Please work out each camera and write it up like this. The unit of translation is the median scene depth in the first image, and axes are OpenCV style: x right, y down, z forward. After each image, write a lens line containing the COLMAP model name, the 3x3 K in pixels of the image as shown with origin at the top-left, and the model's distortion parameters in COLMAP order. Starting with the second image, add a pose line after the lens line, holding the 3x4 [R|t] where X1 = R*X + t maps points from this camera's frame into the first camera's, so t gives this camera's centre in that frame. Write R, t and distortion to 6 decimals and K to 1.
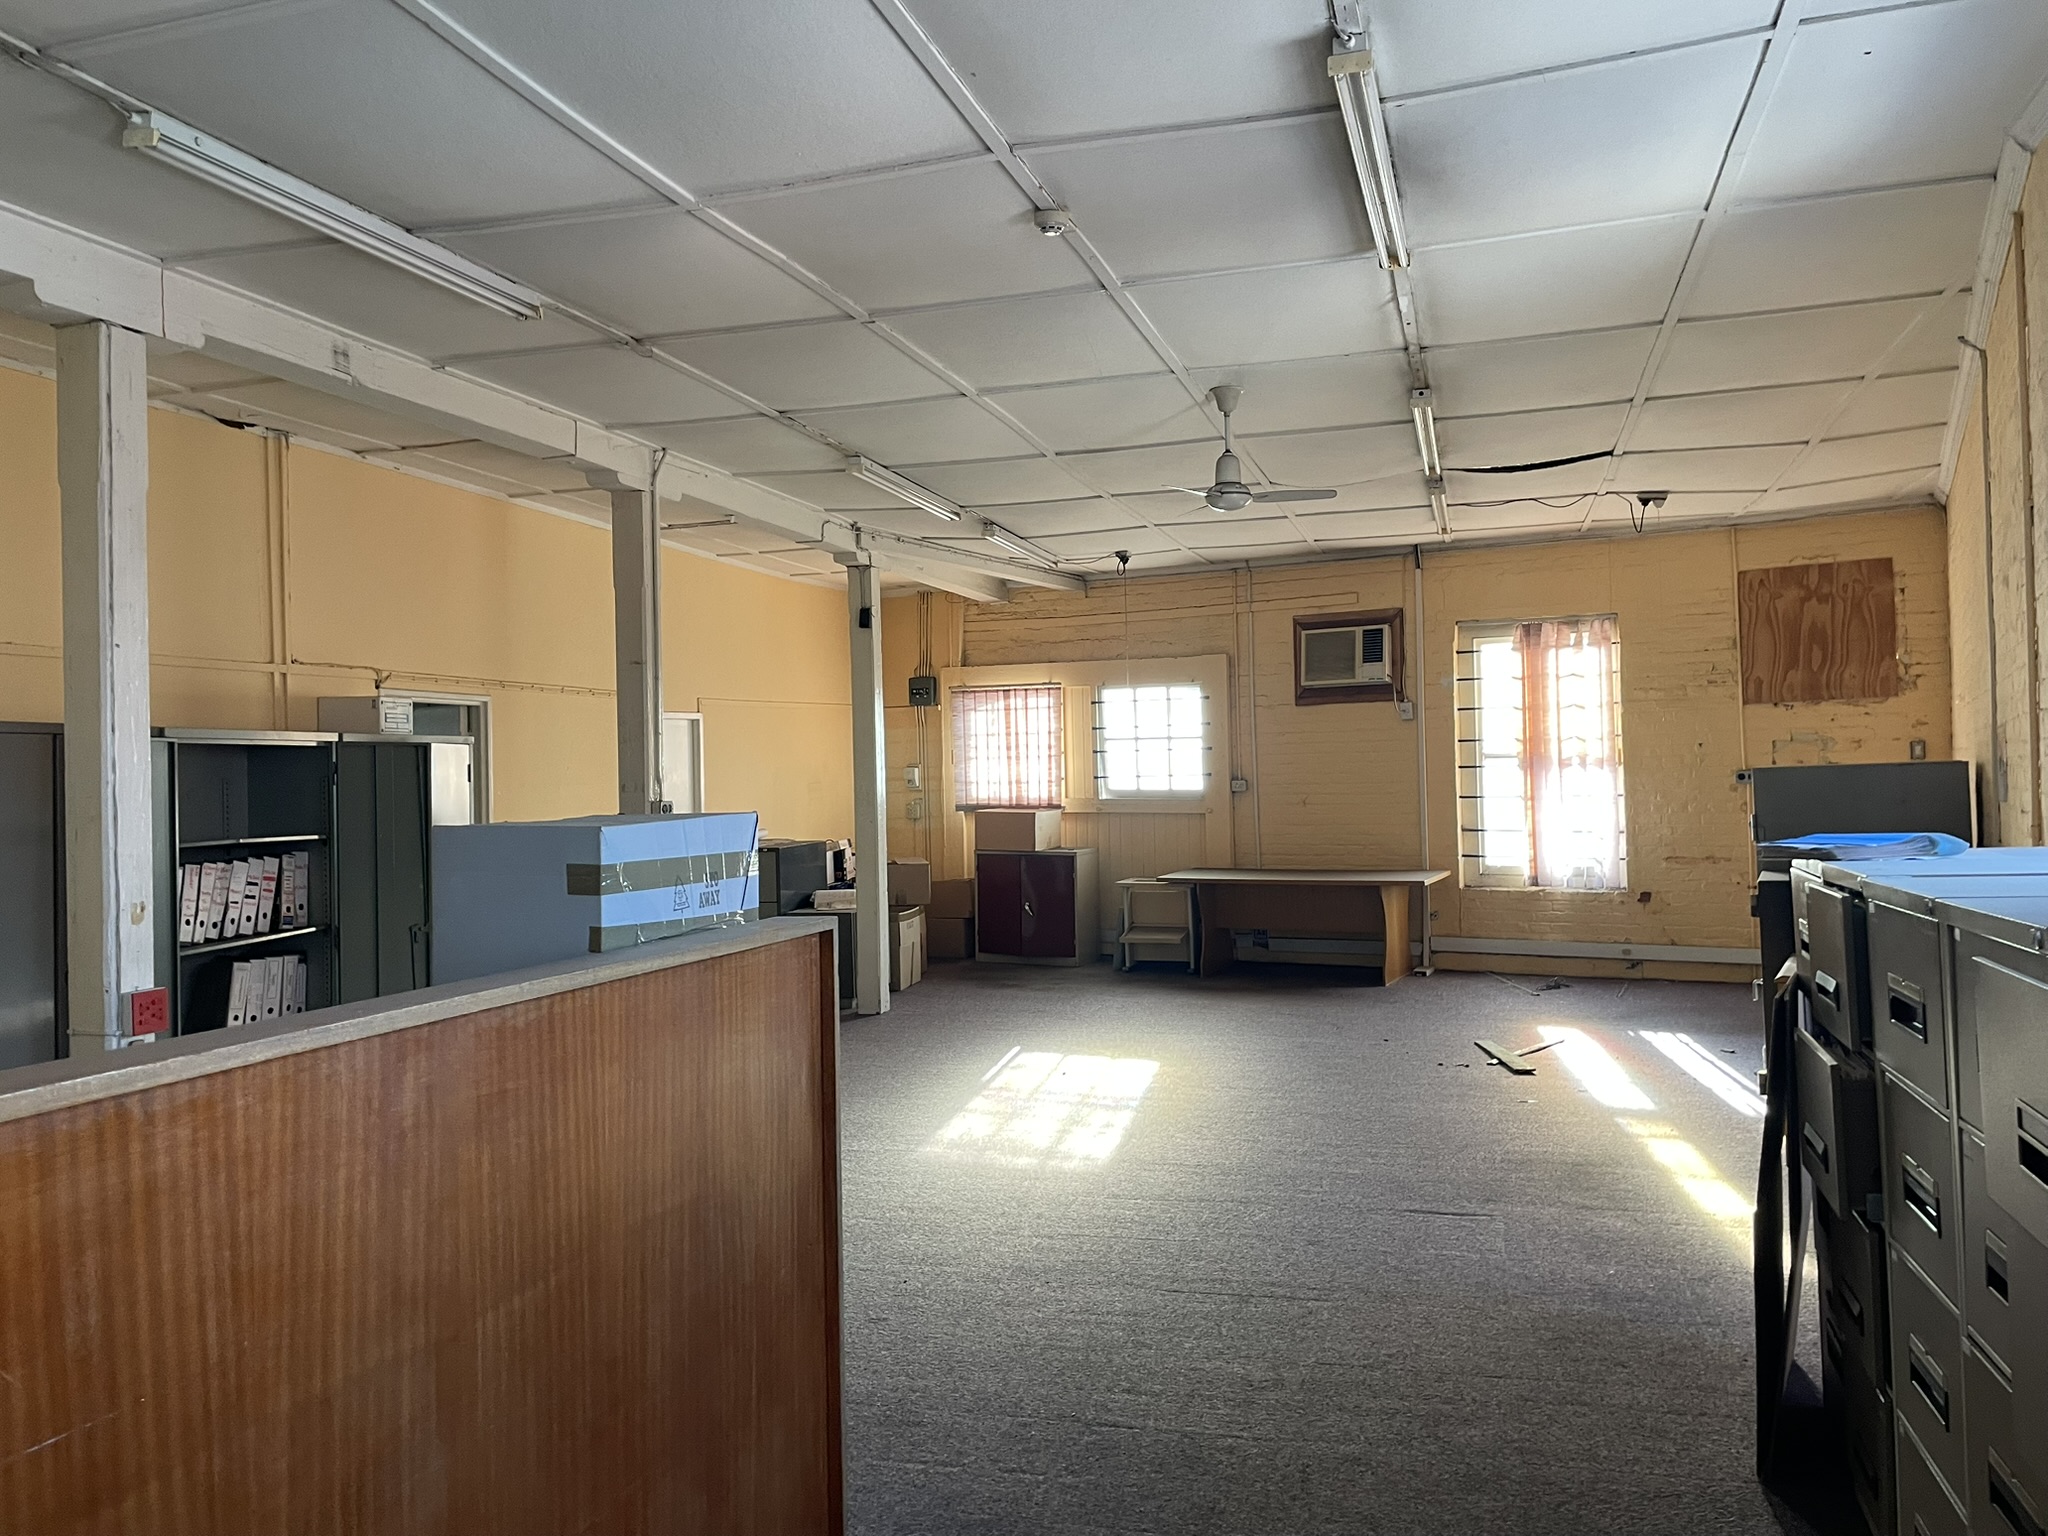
lens RADIAL K [[1529.4, 0, 1024.0], [0, 1529.4, 768.0], [0, 0, 1]] dist [0.092174, -0.116262]
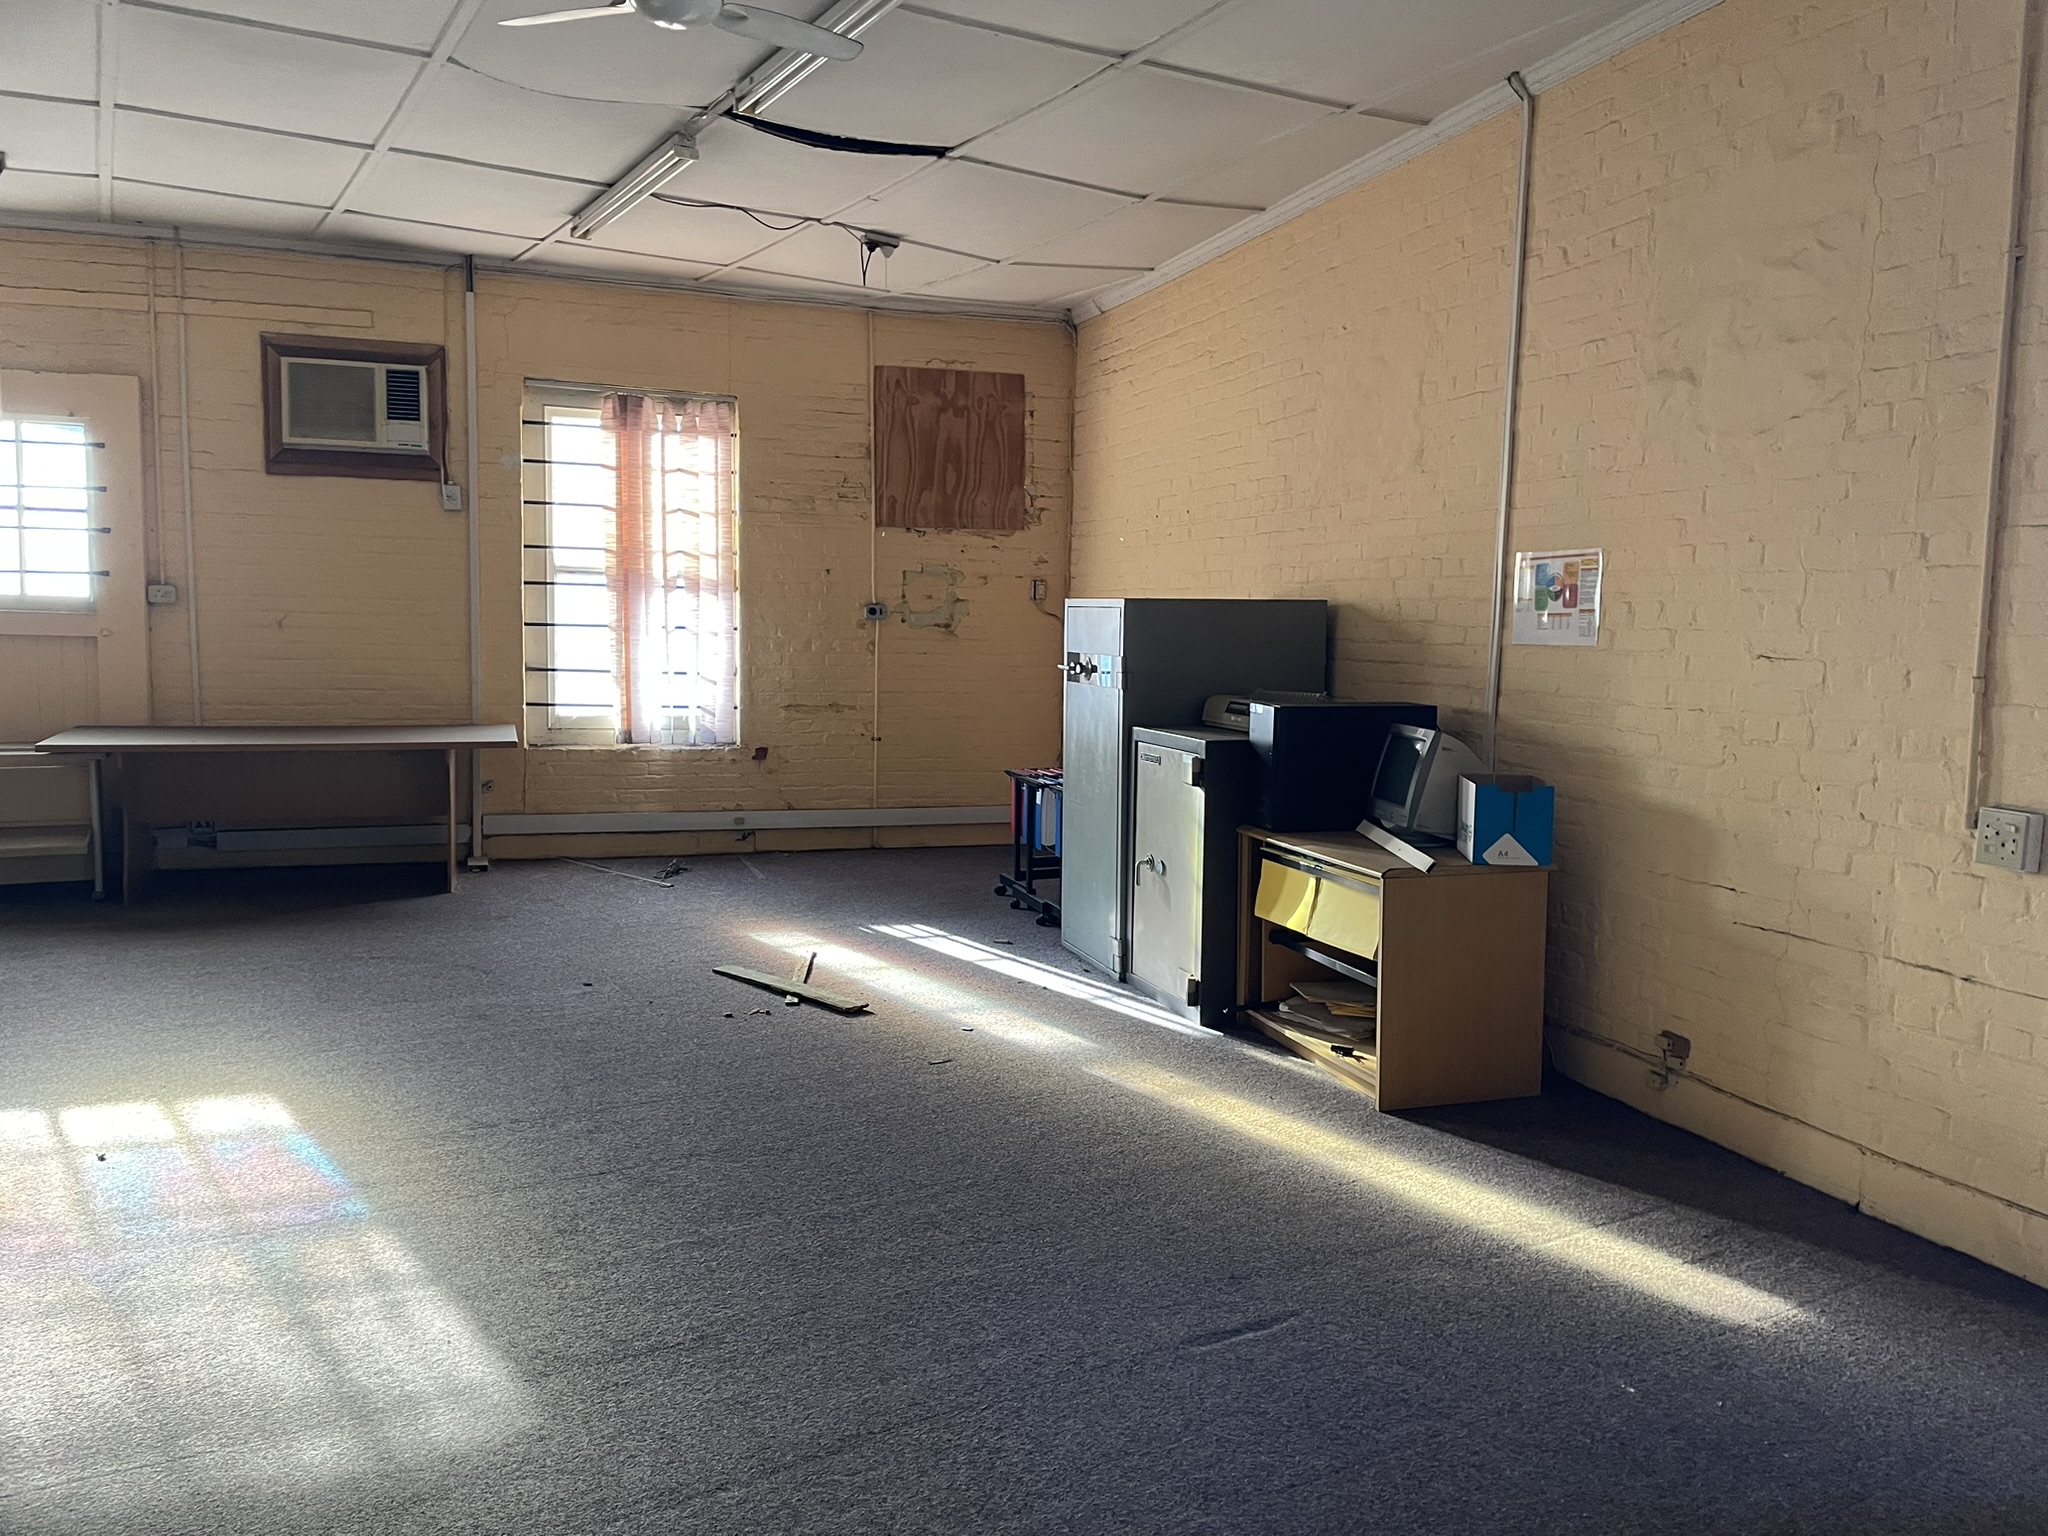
lens RADIAL K [[1529.4, 0, 1024.0], [0, 1529.4, 768.0], [0, 0, 1]] dist [0.092174, -0.116262]
pose [[0.677394, -0.035513, 0.734763, -0.101146], [-0.041057, 0.995452, 0.085964, 0.014756], [-0.734474, -0.088399, 0.672855, 0.339337]]
